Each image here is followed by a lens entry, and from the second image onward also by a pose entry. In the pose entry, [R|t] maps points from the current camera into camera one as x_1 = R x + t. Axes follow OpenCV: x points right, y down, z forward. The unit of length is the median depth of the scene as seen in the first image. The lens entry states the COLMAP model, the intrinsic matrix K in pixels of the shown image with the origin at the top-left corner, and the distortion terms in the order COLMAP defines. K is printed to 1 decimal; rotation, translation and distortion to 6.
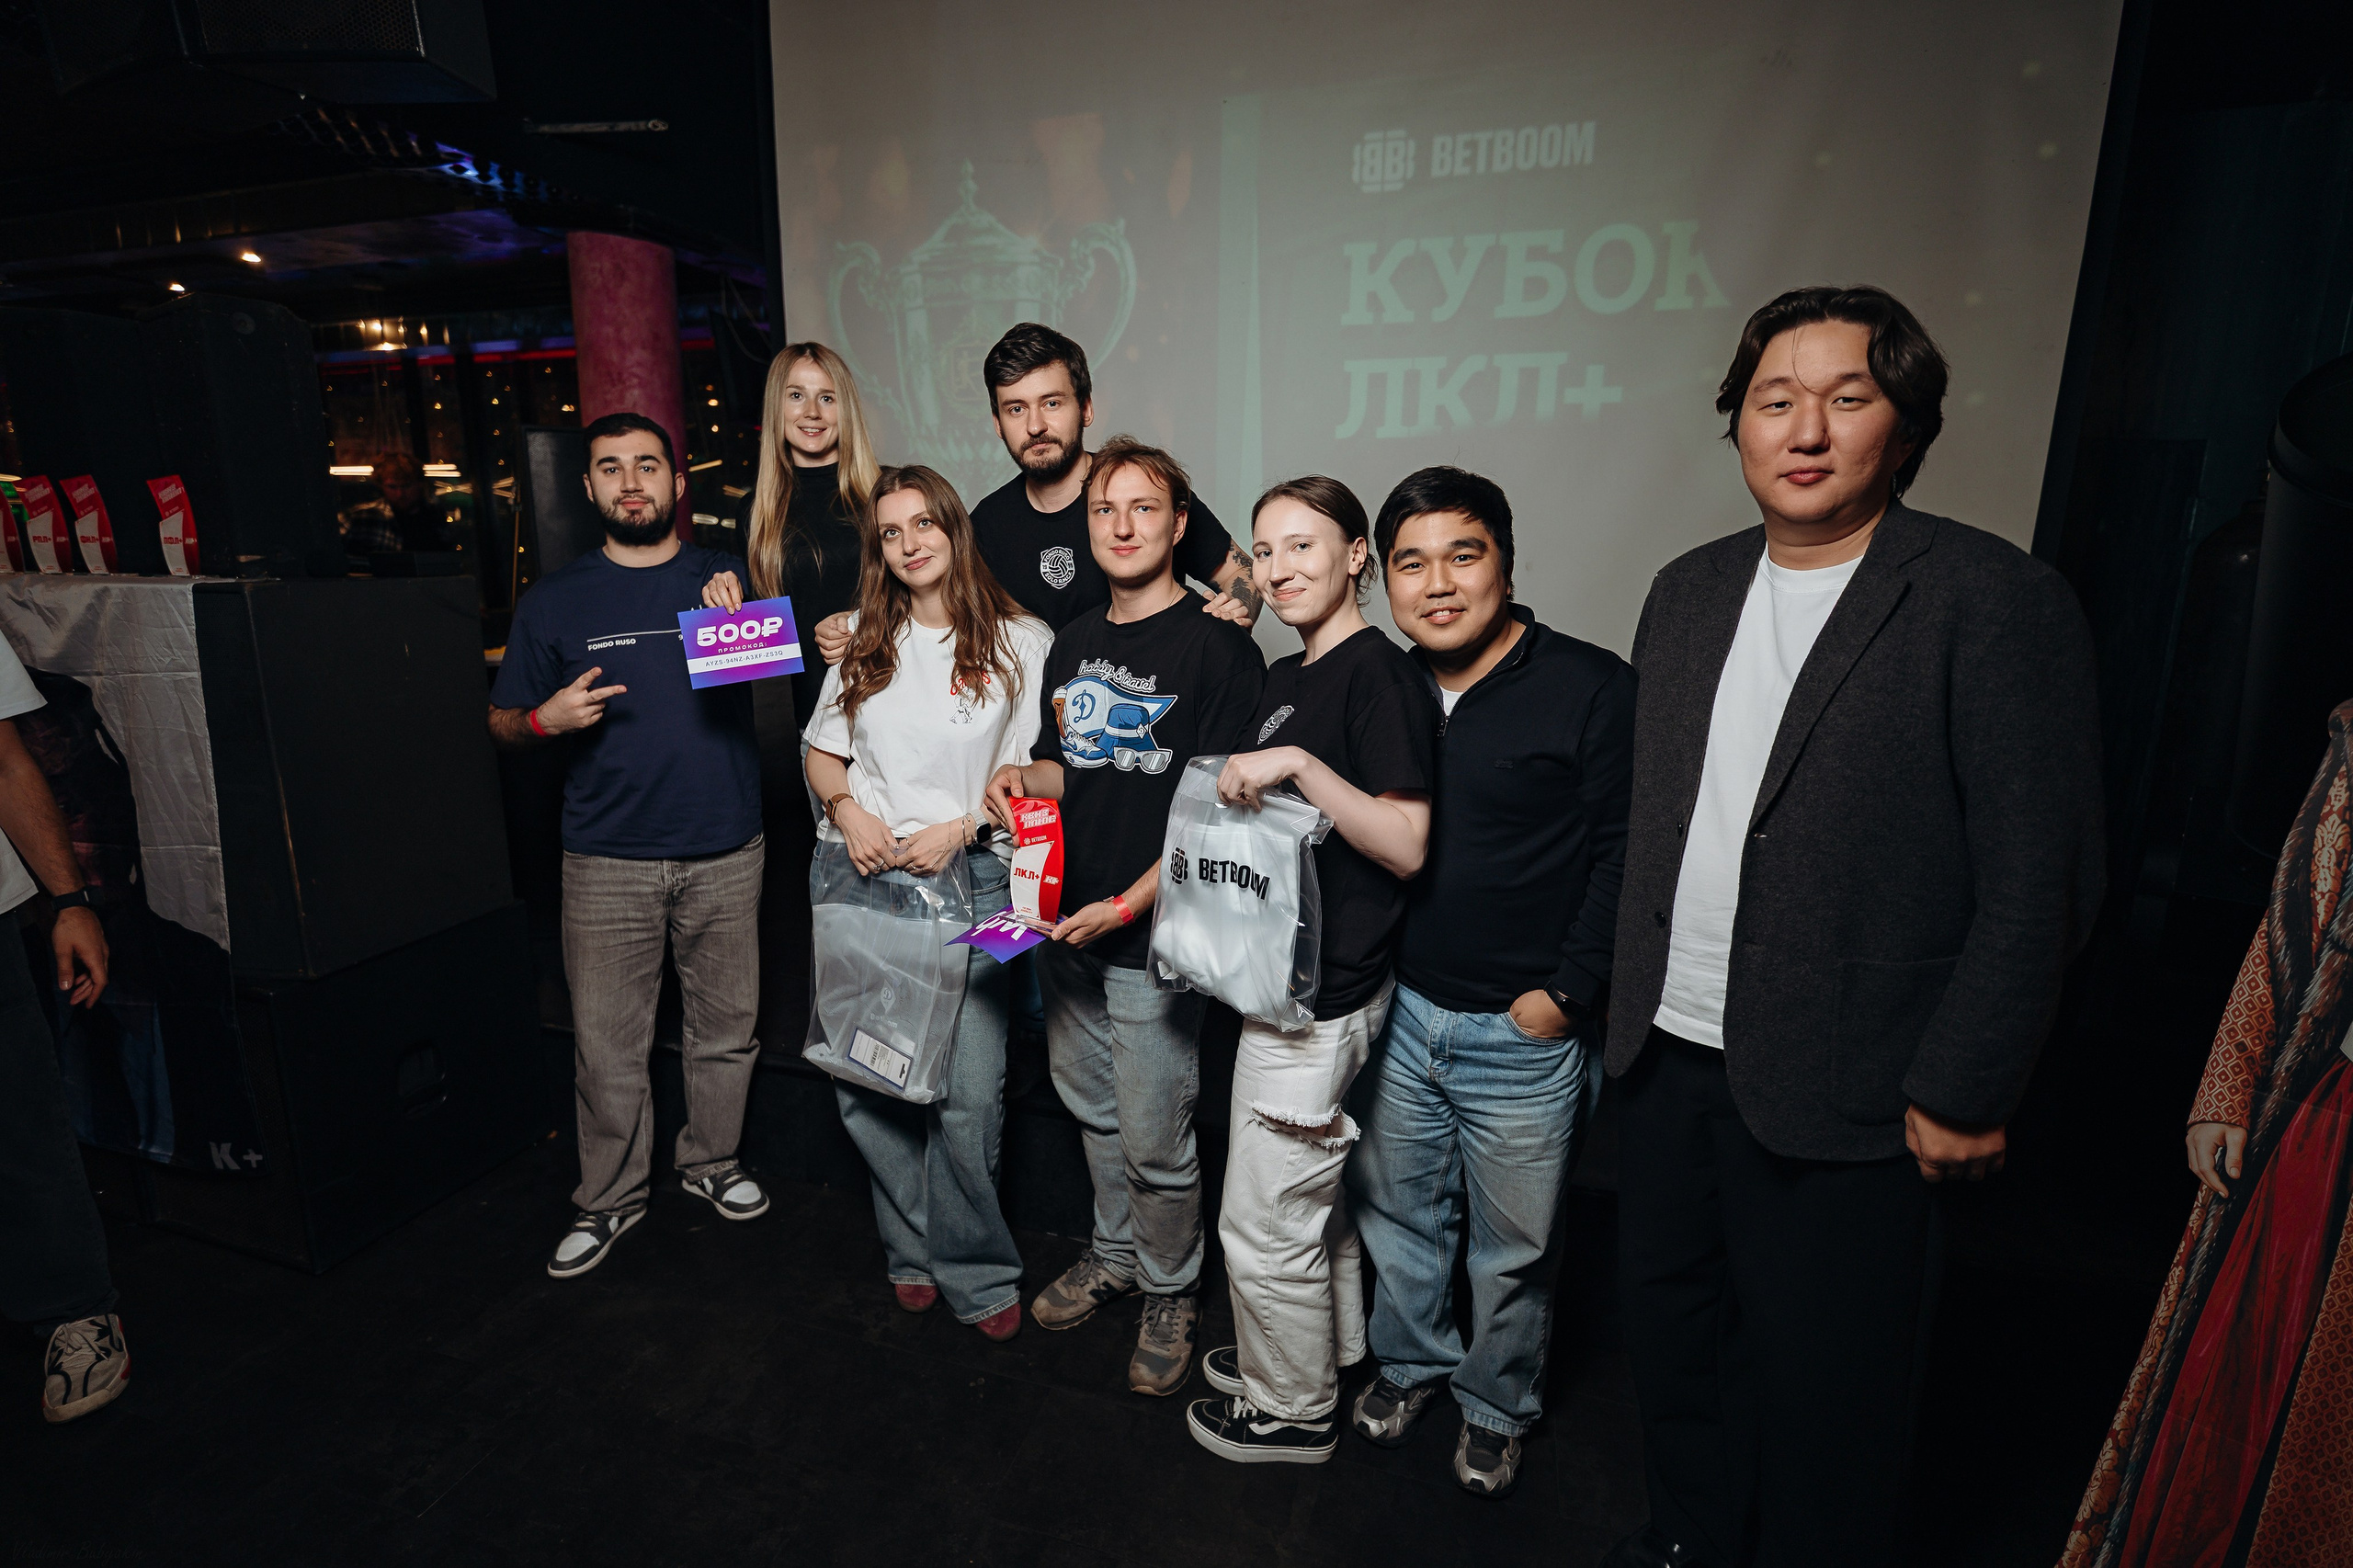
lens RADIAL K [[1120.3, 0, 1125.8], [0, 1120.3, 788.0], [0, 0, 1]] dist [-0.002575, -0.001179]
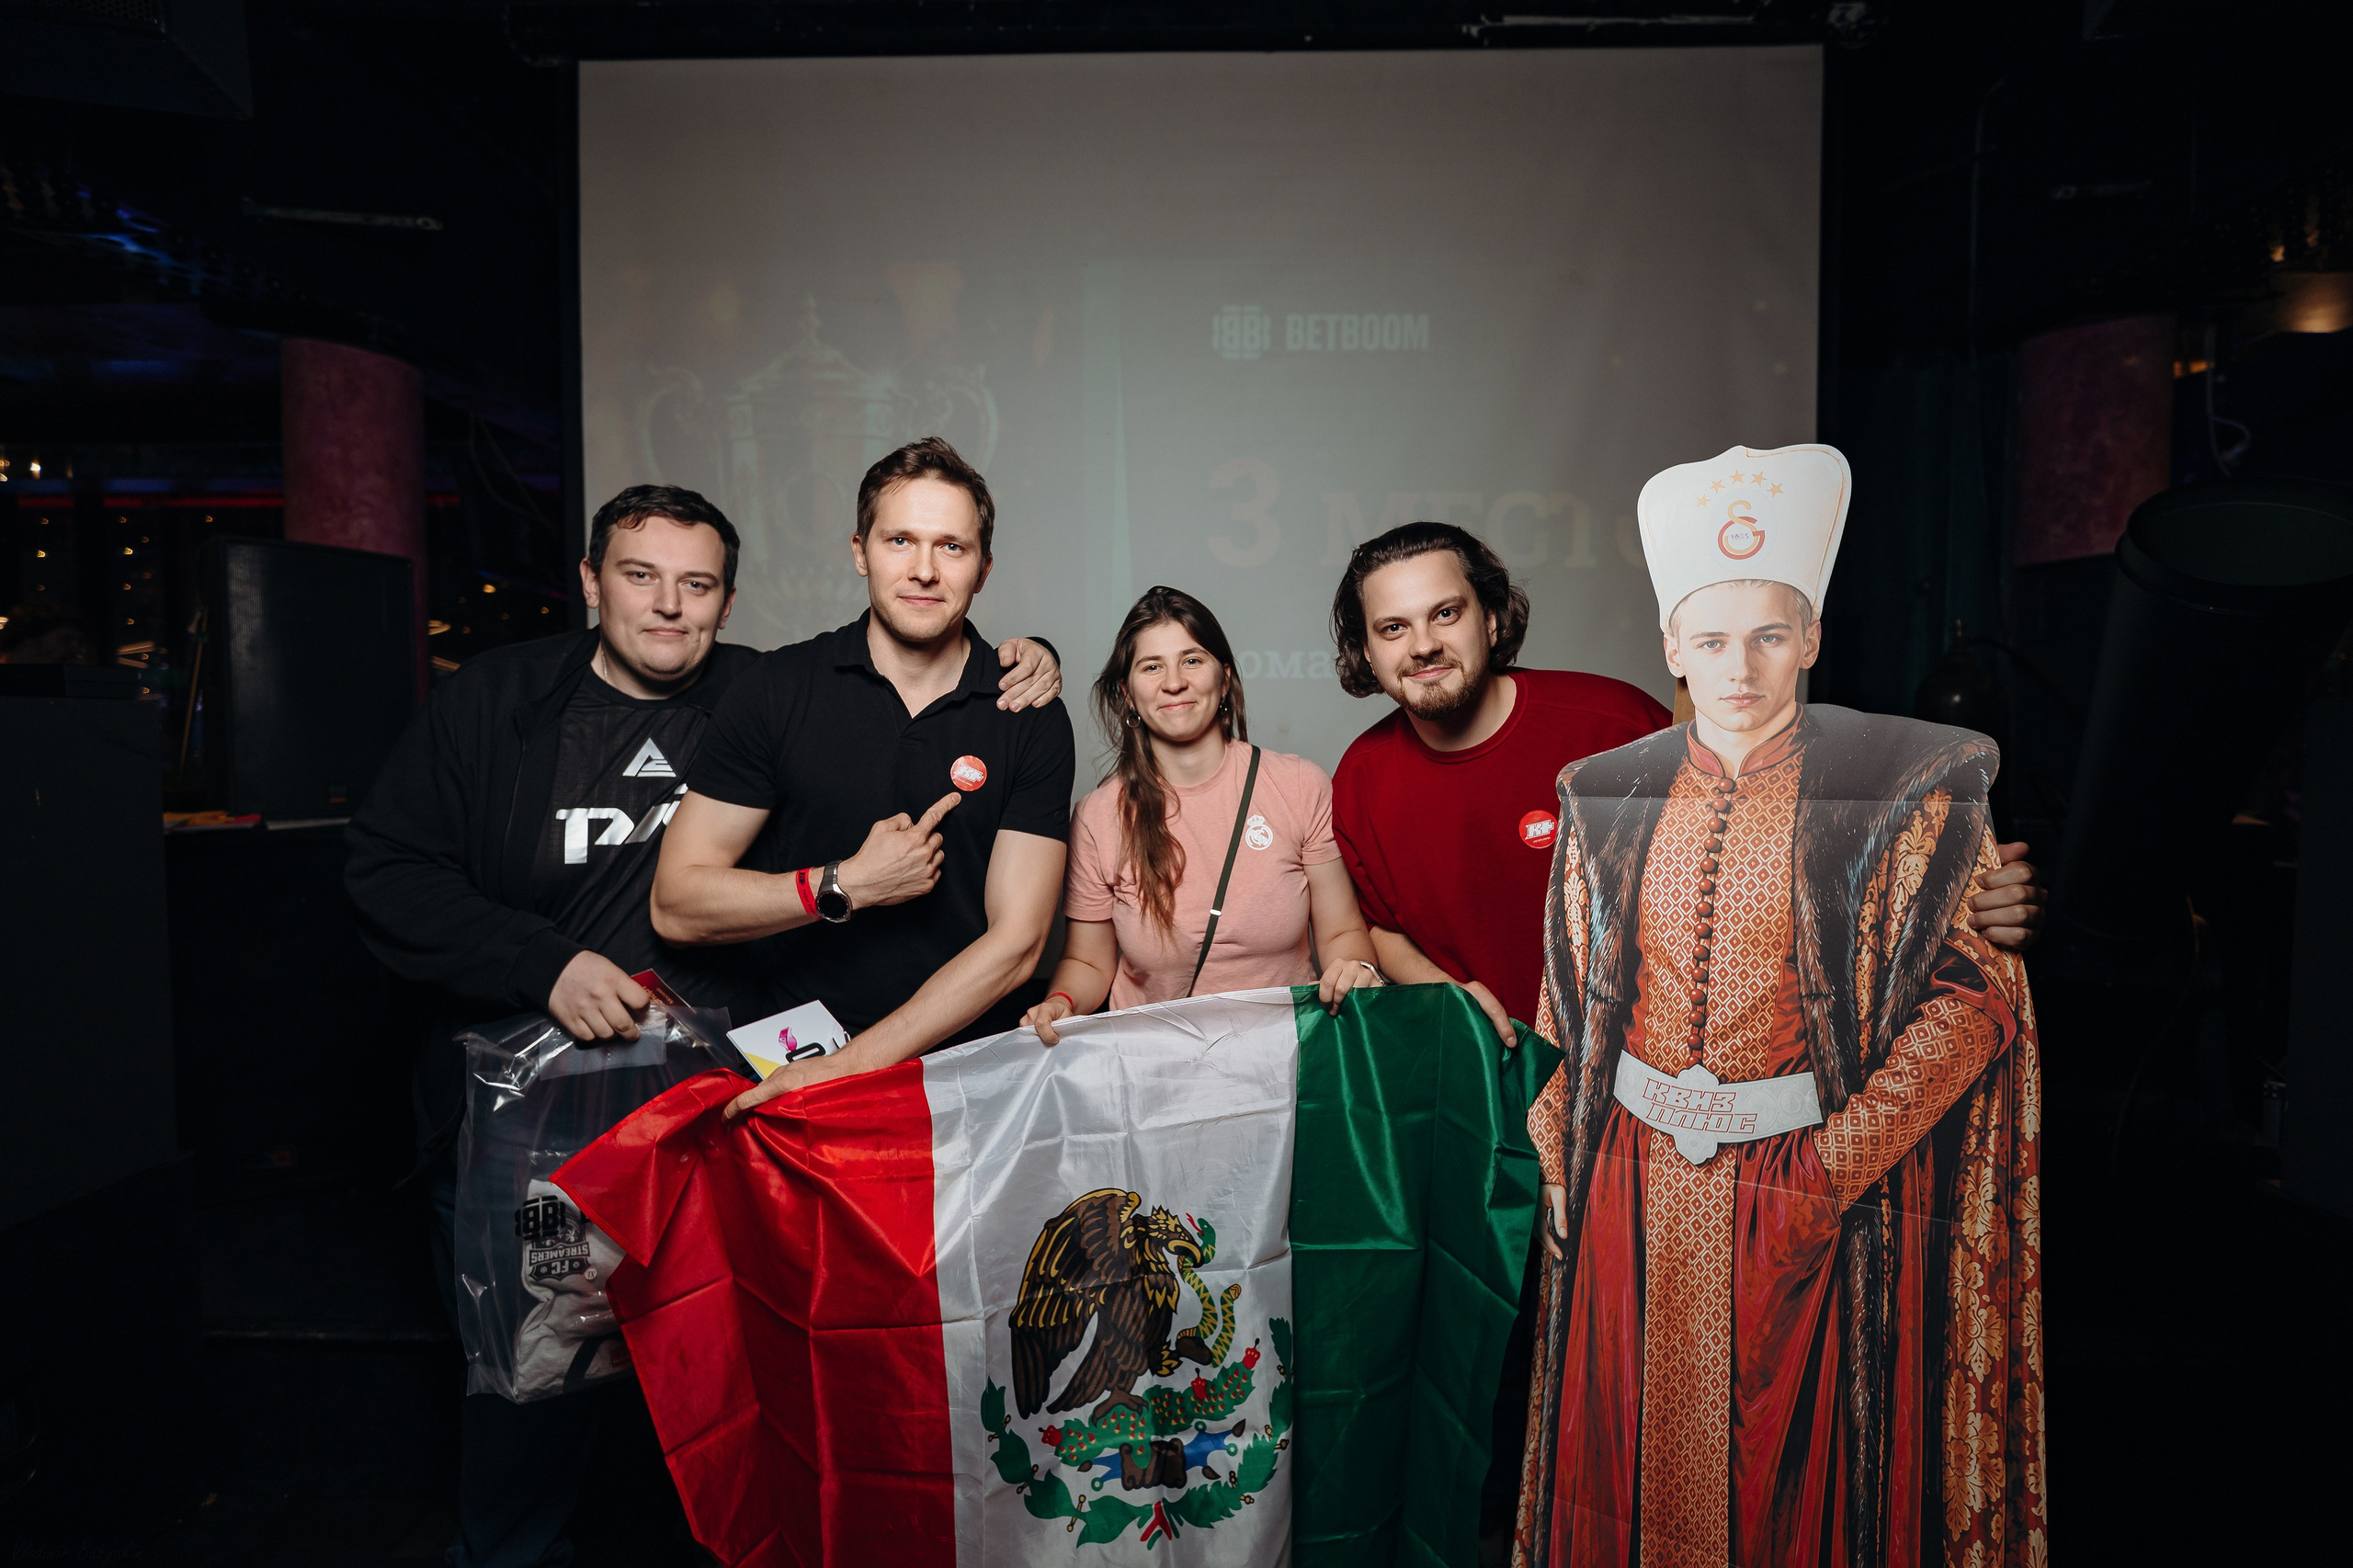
lens RADIAL K [[1080.6, 0, 1179.7], [0, 1080.6, 789.1], [0, 0, 1]] dist [-0.003026, -0.000884]
pose [[0.957371, -0.015125, 0.288467, -0.146112], [0.063650, 0.985129, -0.159593, 0.025408], [-0.281763, 0.171150, 0.944096, 0.153329]]
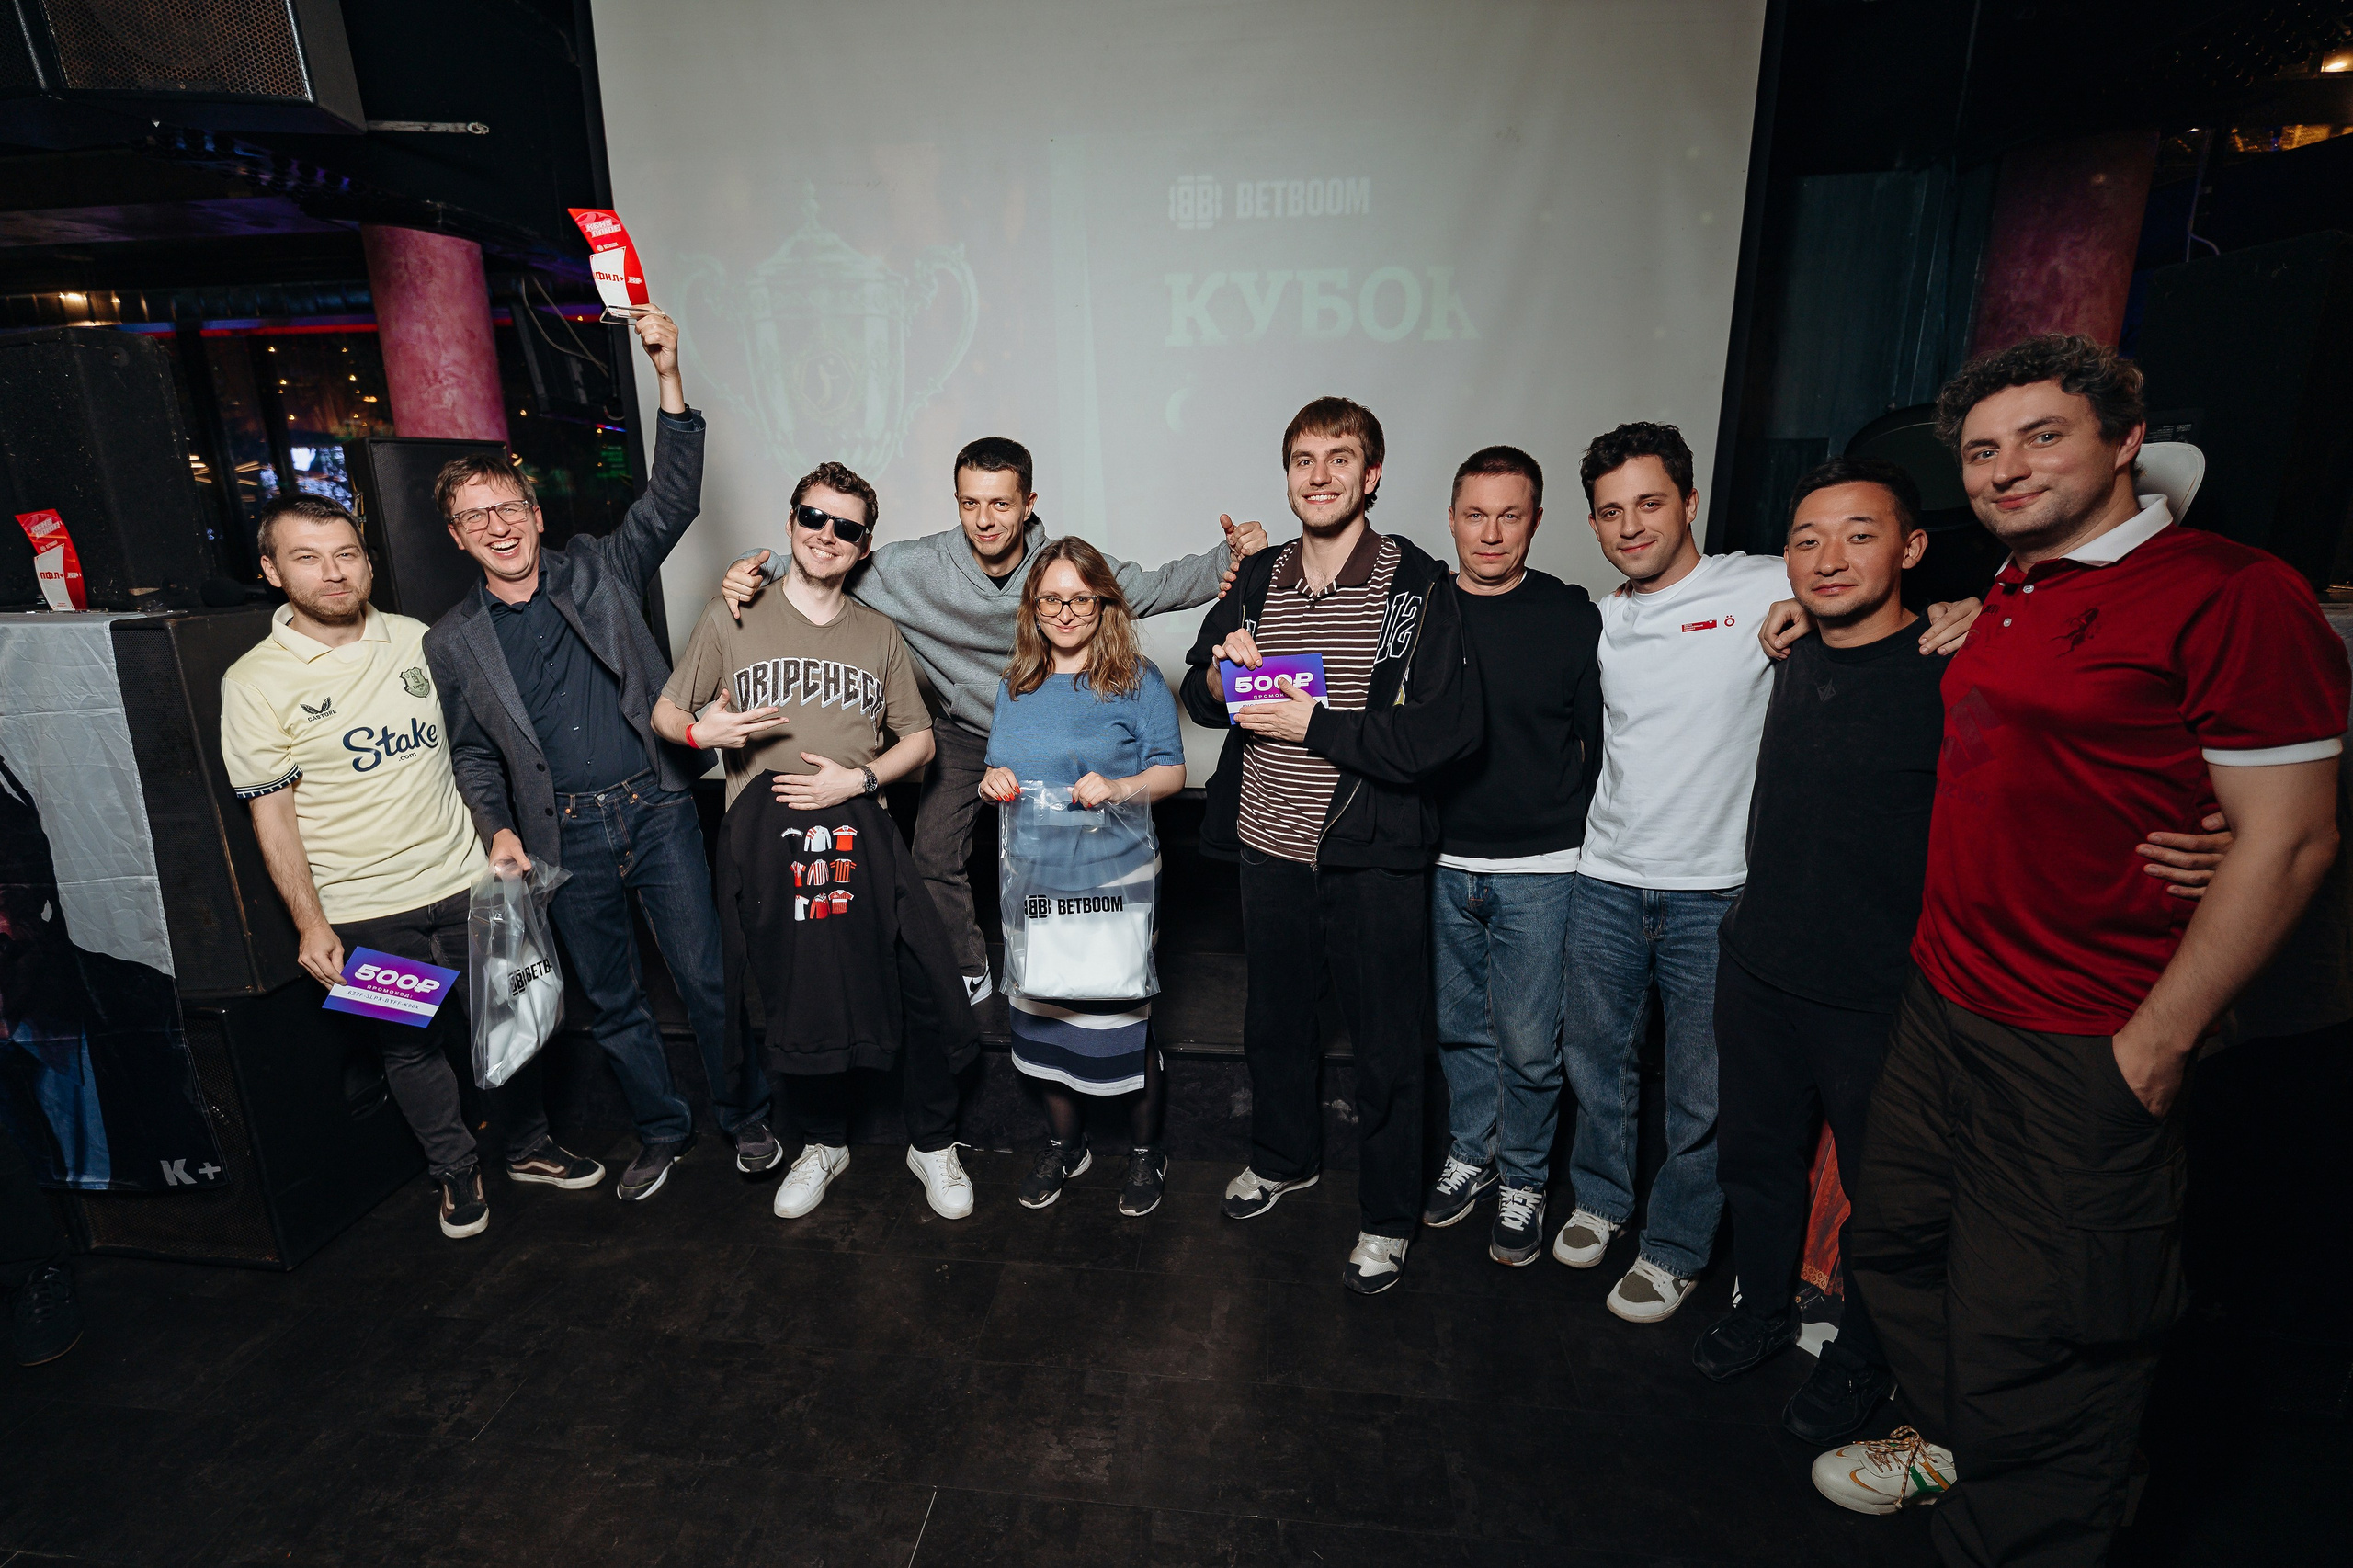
lens RADIAL K [[1119.3, 0, 1137.0], [0, 1119.3, 813.1], [0, 0, 1]] dist [-0.006016, 0.001276]
pose [[0.979980, -0.069920, 0.186413, -0.099047], [0.059982, 0.996488, 0.058434, -0.009788], [-0.189844, -0.046083, 0.980732, -0.160494]]
